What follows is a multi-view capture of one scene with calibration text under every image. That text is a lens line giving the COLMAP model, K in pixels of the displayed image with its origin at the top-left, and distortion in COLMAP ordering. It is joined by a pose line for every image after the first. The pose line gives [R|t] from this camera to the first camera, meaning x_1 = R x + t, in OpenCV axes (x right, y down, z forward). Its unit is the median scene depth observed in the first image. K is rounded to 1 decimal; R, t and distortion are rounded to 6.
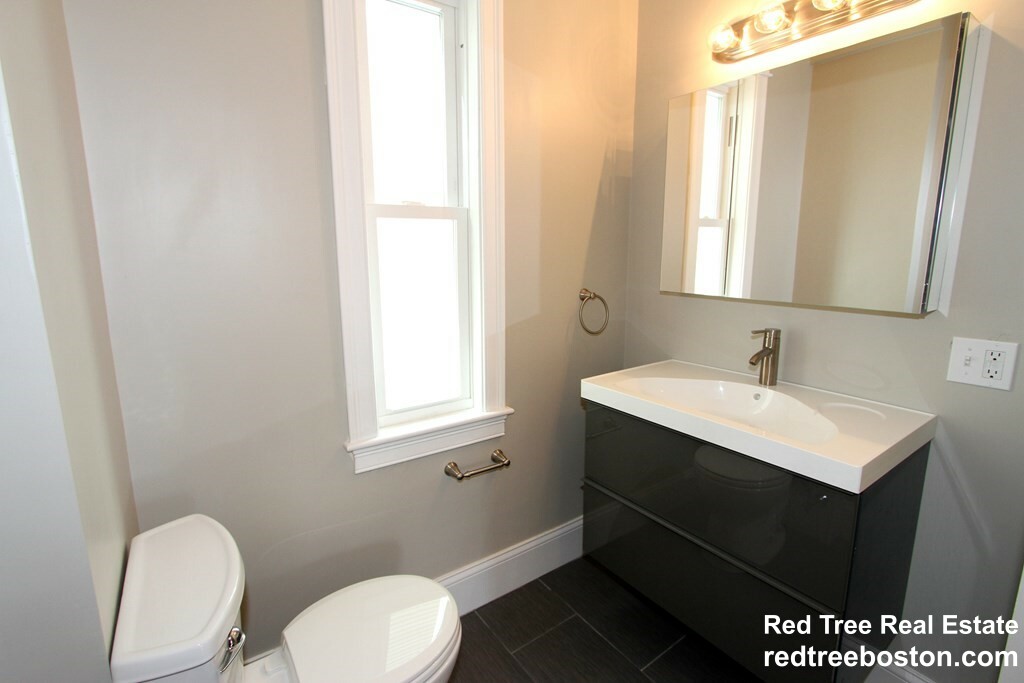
lens RADIAL K [[473.9, 0, 508.7], [0, 473.9, 338.8], [0, 0, 1]] dist [-0.021299, 0.003387]
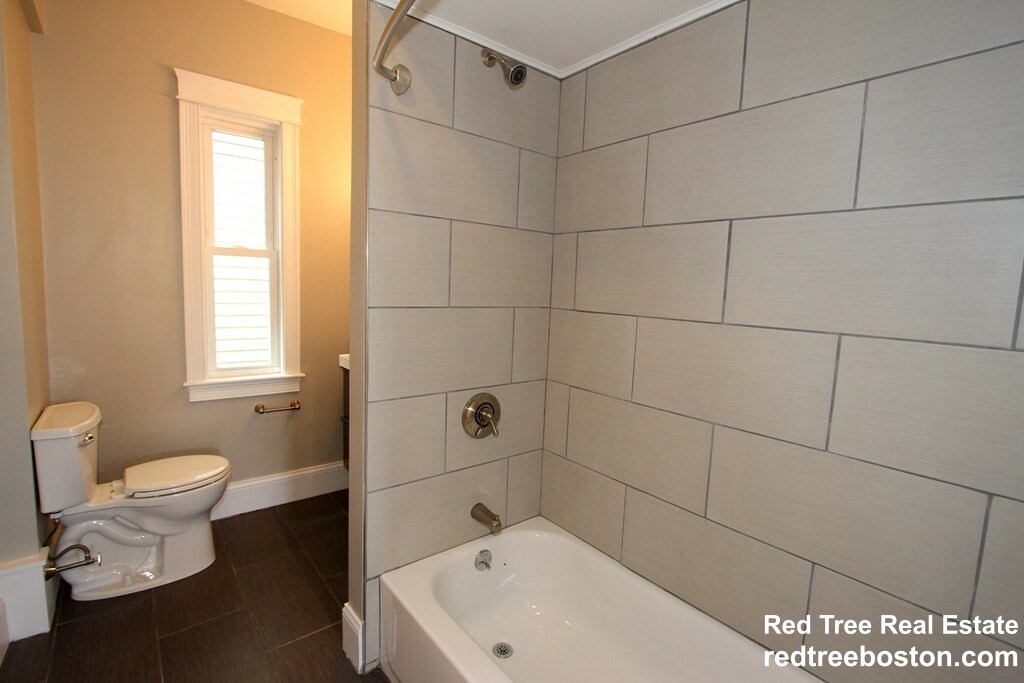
lens RADIAL K [[473.9, 0, 511.6], [0, 473.9, 340.5], [0, 0, 1]] dist [-0.021299, 0.003387]
pose [[0.997106, 0.031166, 0.069342, 0.644661], [-0.026935, 0.997766, -0.061142, 0.121949], [-0.071092, 0.059097, 0.995718, -0.713467]]
